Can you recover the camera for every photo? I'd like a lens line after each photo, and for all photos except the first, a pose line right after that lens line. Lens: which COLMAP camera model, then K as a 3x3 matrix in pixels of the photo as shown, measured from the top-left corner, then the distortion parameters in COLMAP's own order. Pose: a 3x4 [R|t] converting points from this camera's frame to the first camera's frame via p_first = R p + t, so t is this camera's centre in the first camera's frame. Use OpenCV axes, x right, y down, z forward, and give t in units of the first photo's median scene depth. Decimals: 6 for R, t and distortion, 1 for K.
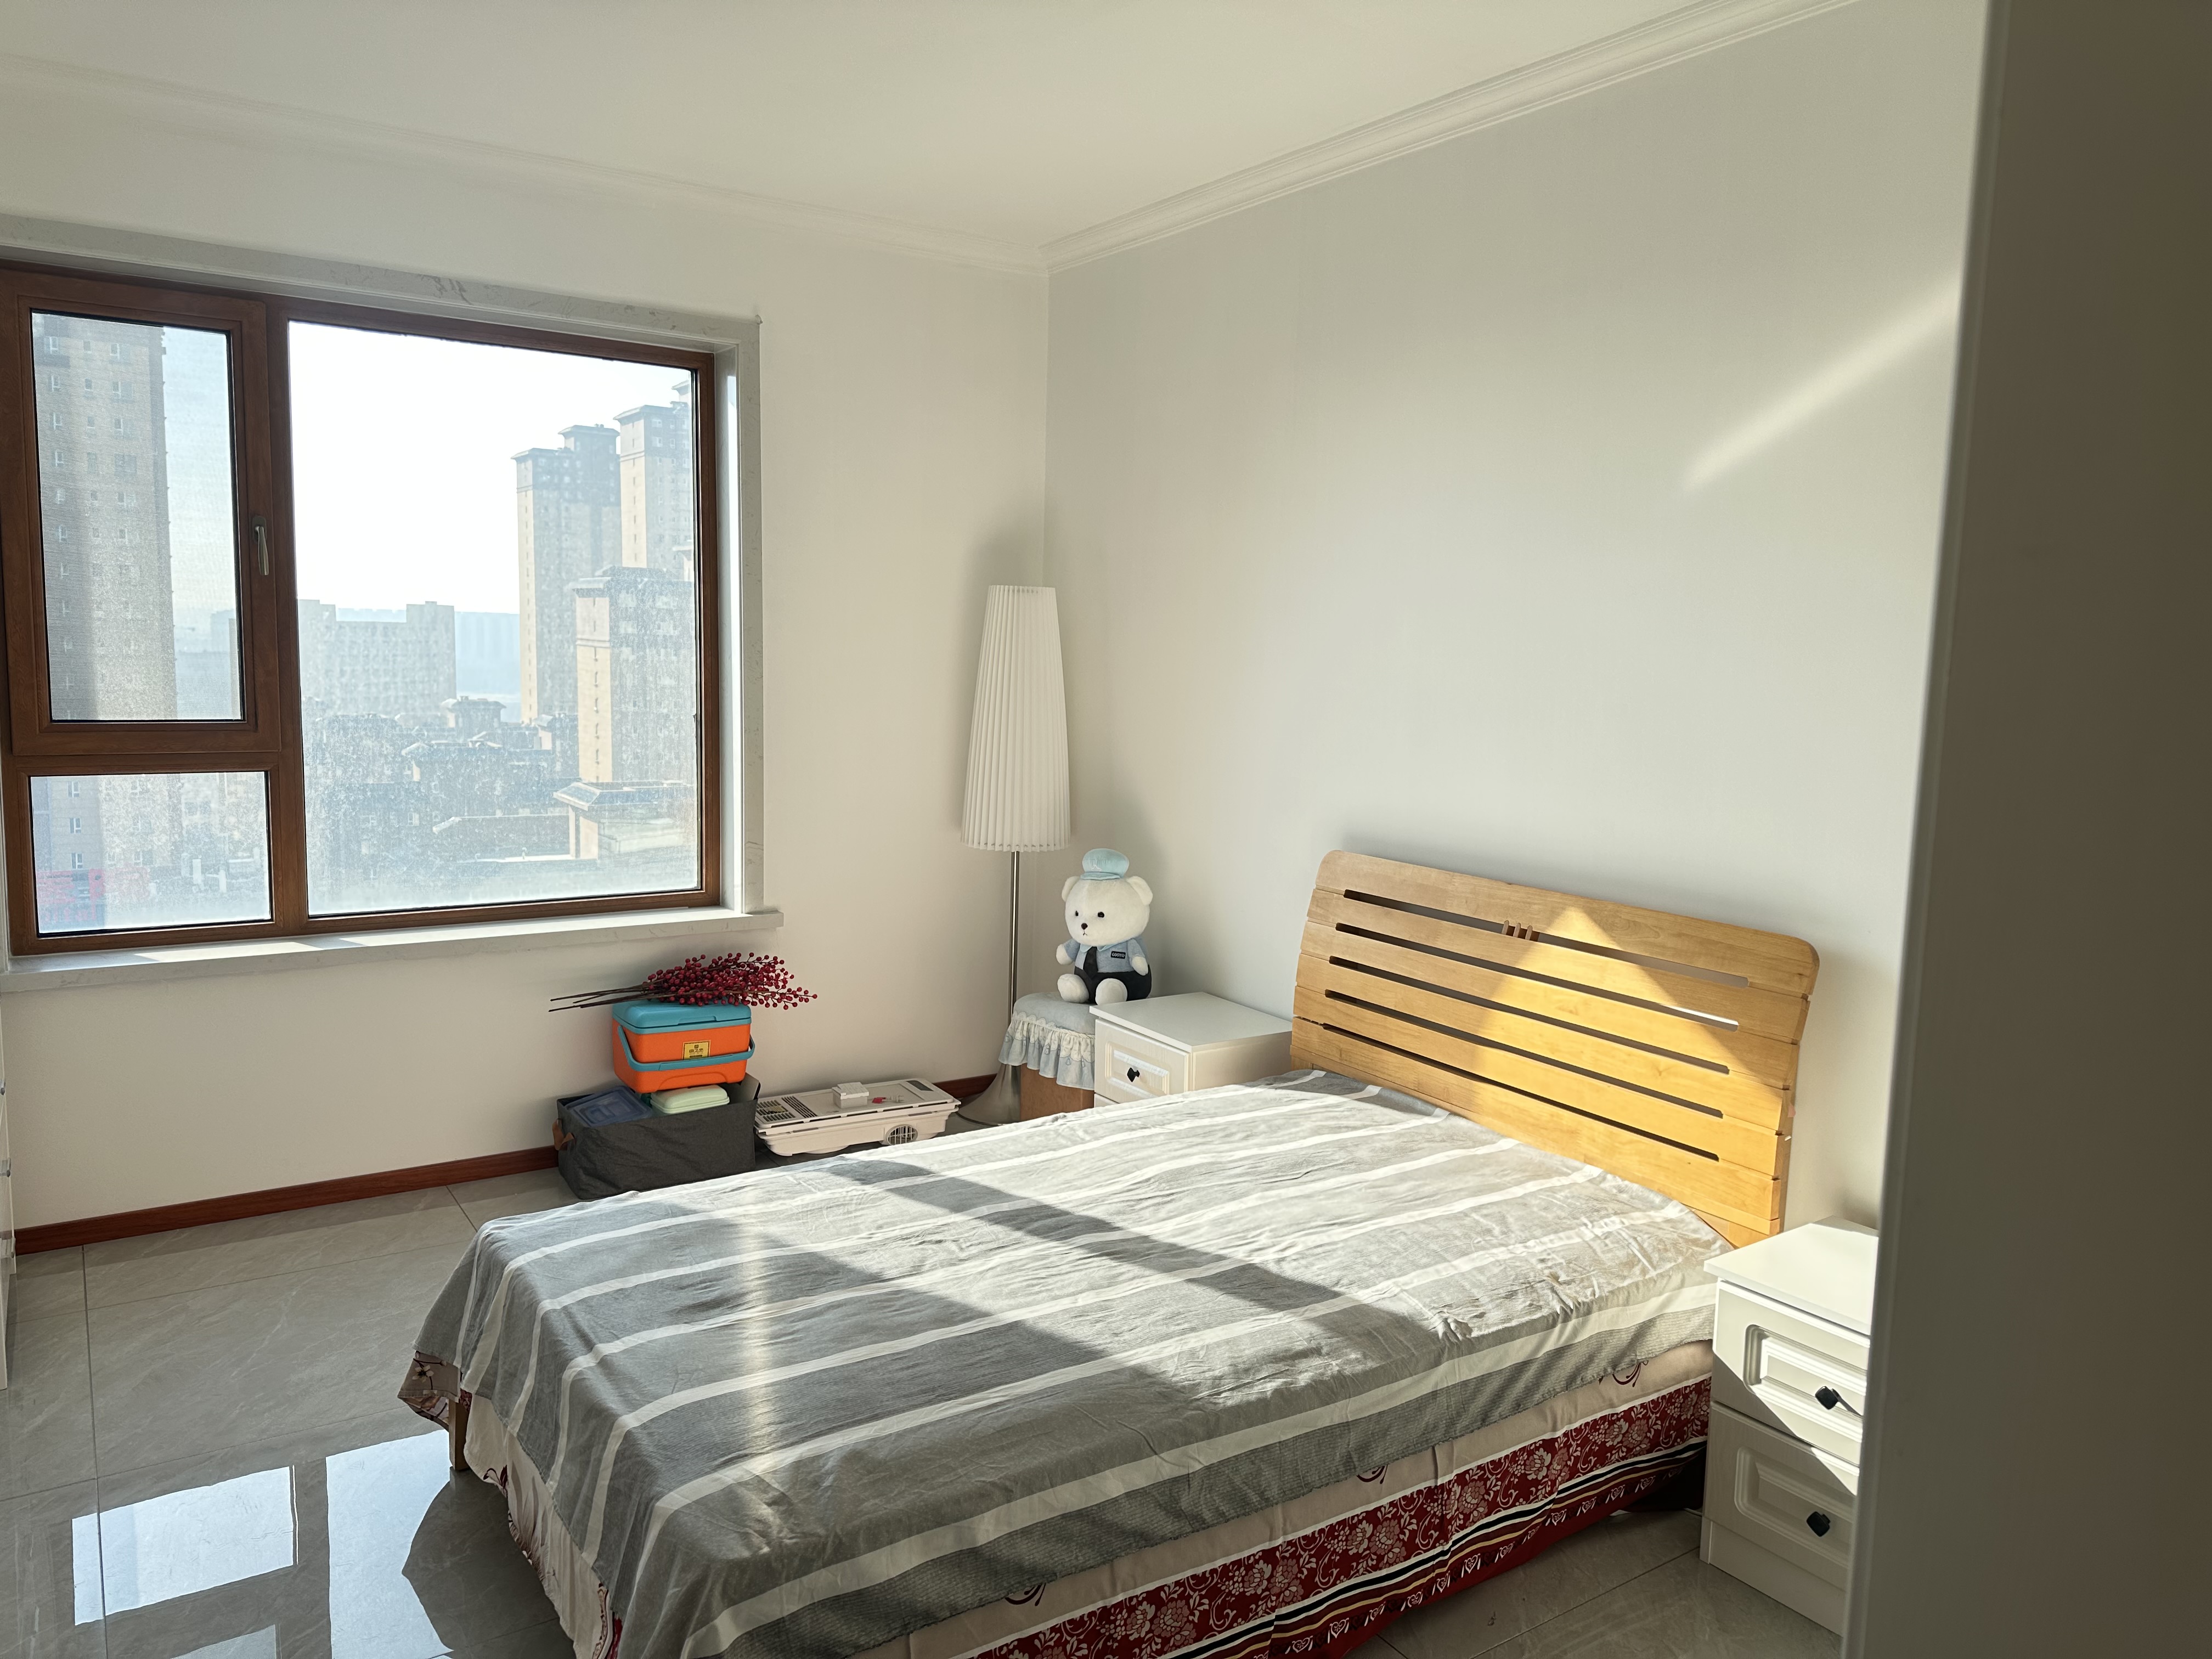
lens RADIAL K [[1535.8, 0, 1103.3], [0, 1535.8, 823.8], [0, 0, 1]] dist [0.148886, -0.150139]
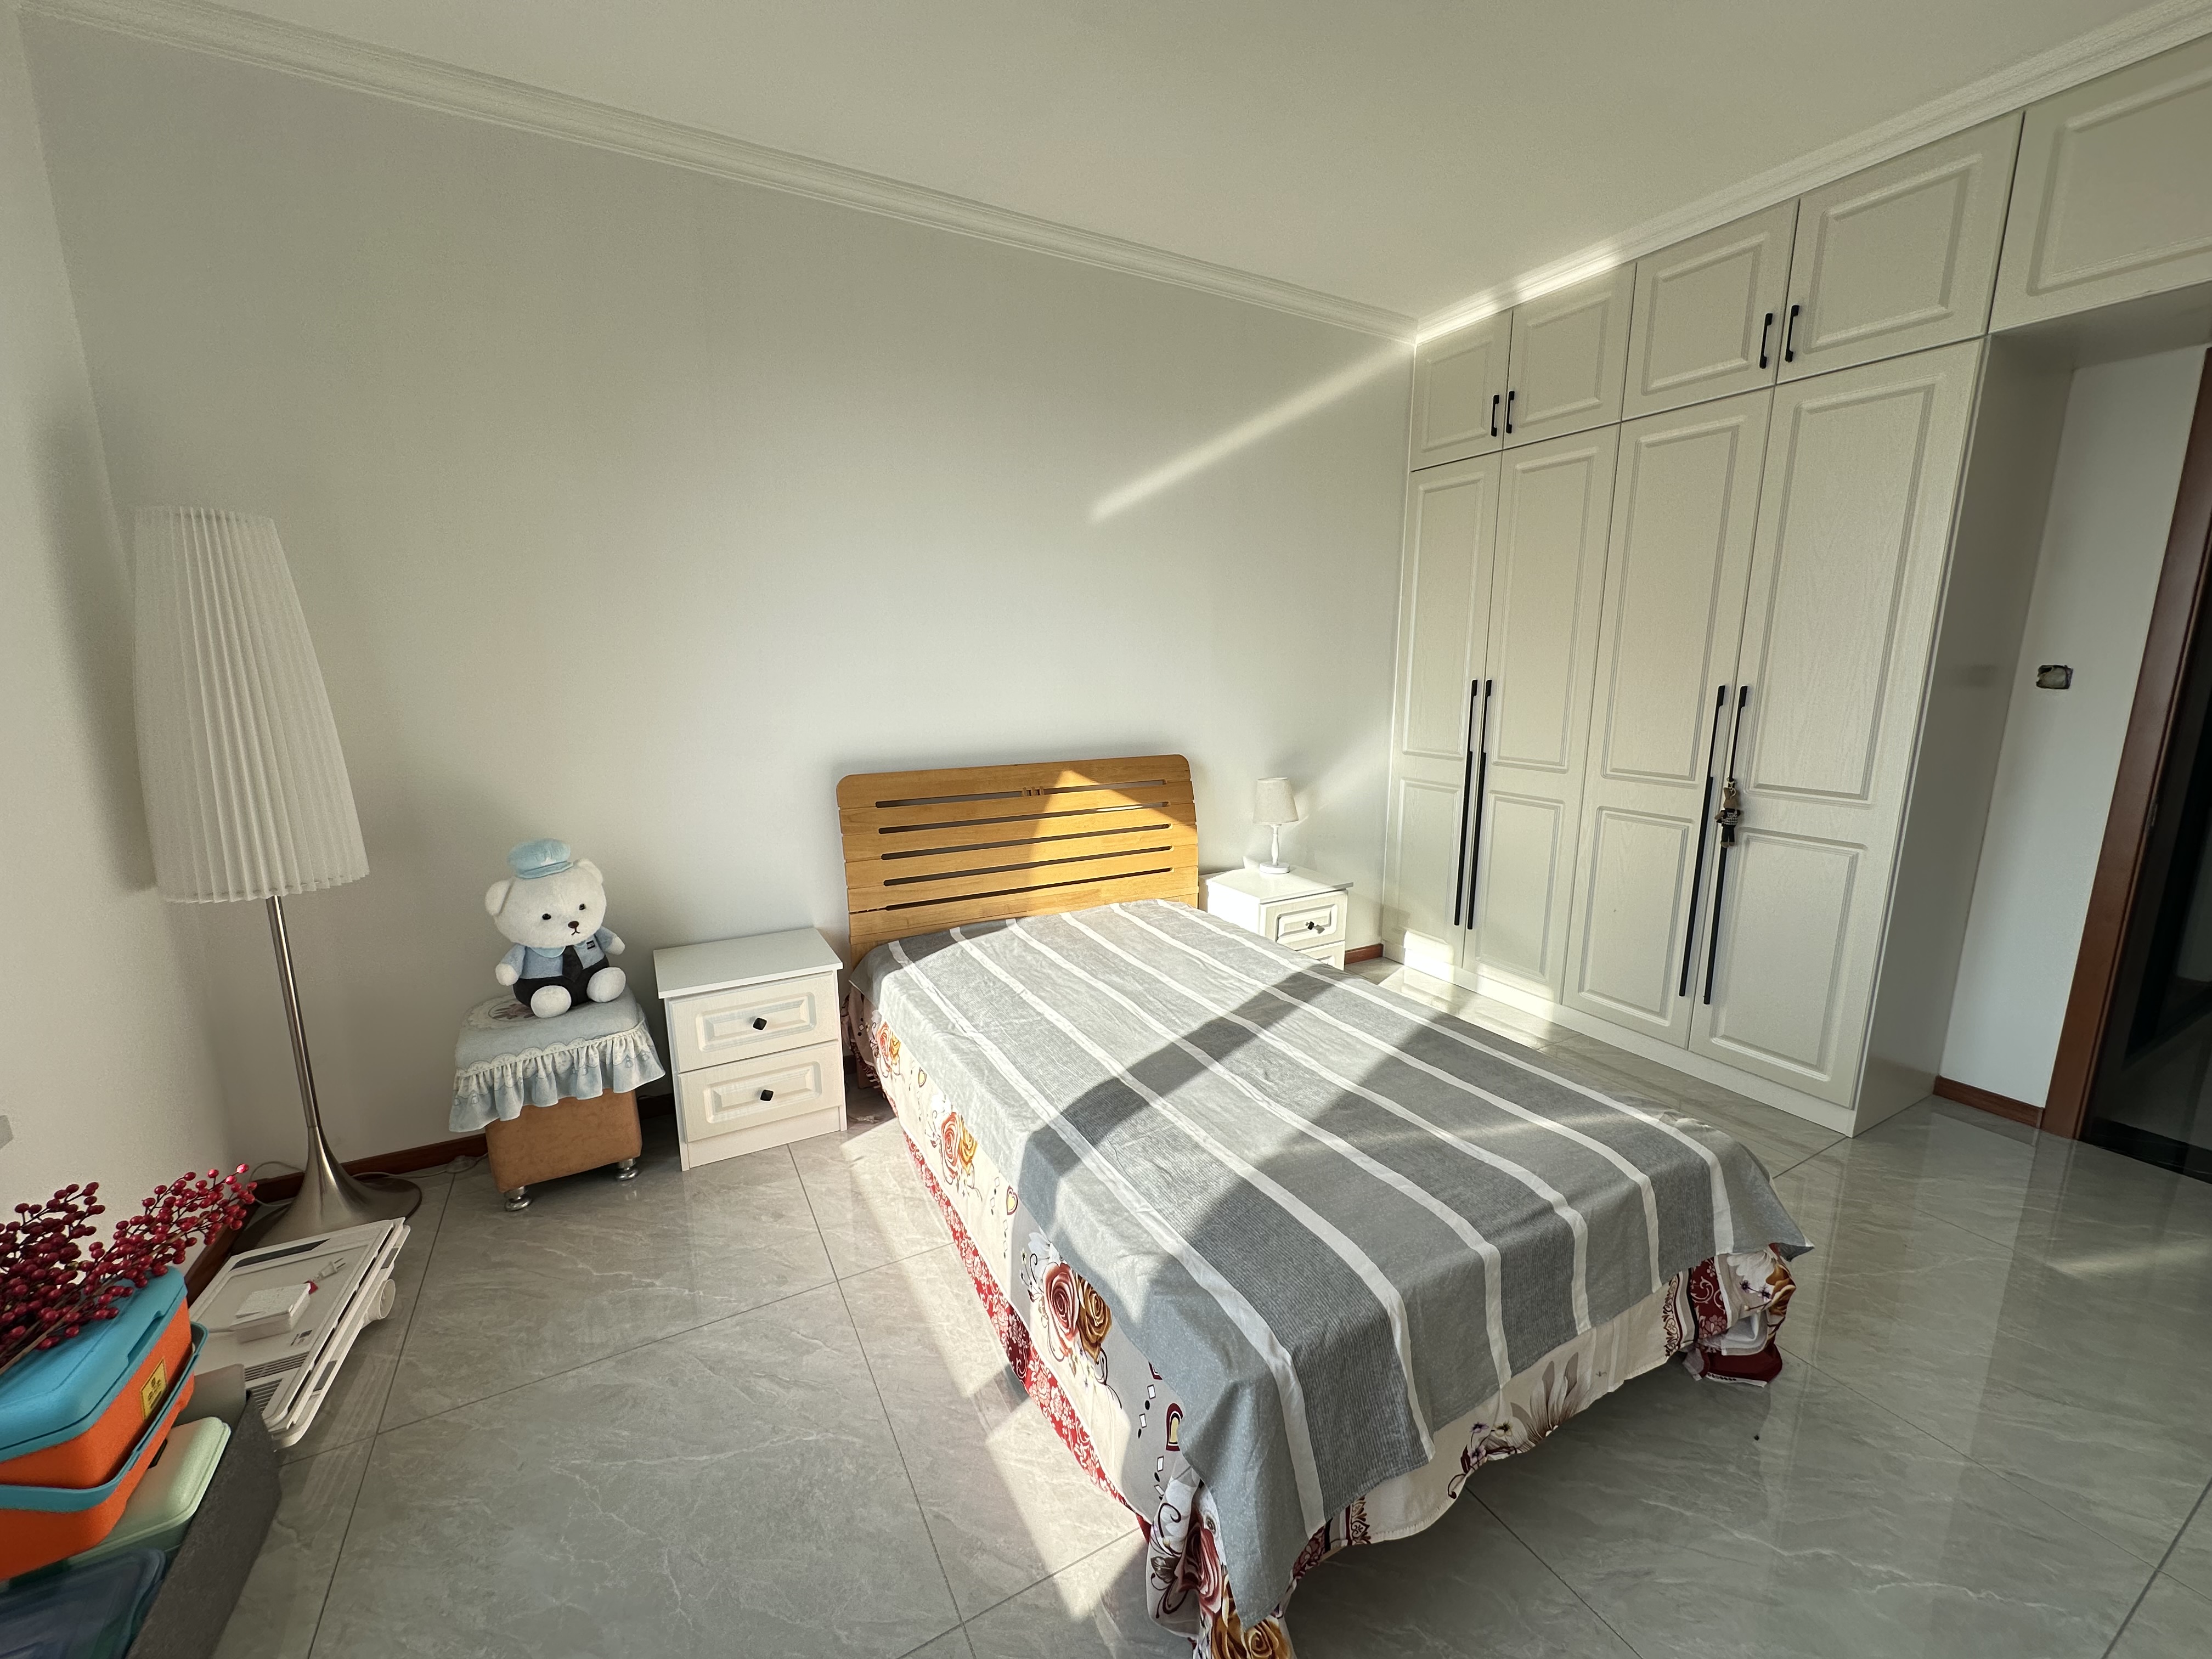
lens RADIAL K [[892.7, 0, 1110.9], [0, 892.7, 831.5], [0, 0, 1]] dist [0.000104, 0.000034]
pose [[0.078113, -0.221796, 0.971959, -0.704150], [0.122368, 0.969699, 0.211446, -0.084698], [-0.989406, 0.102420, 0.102886, 0.928155]]
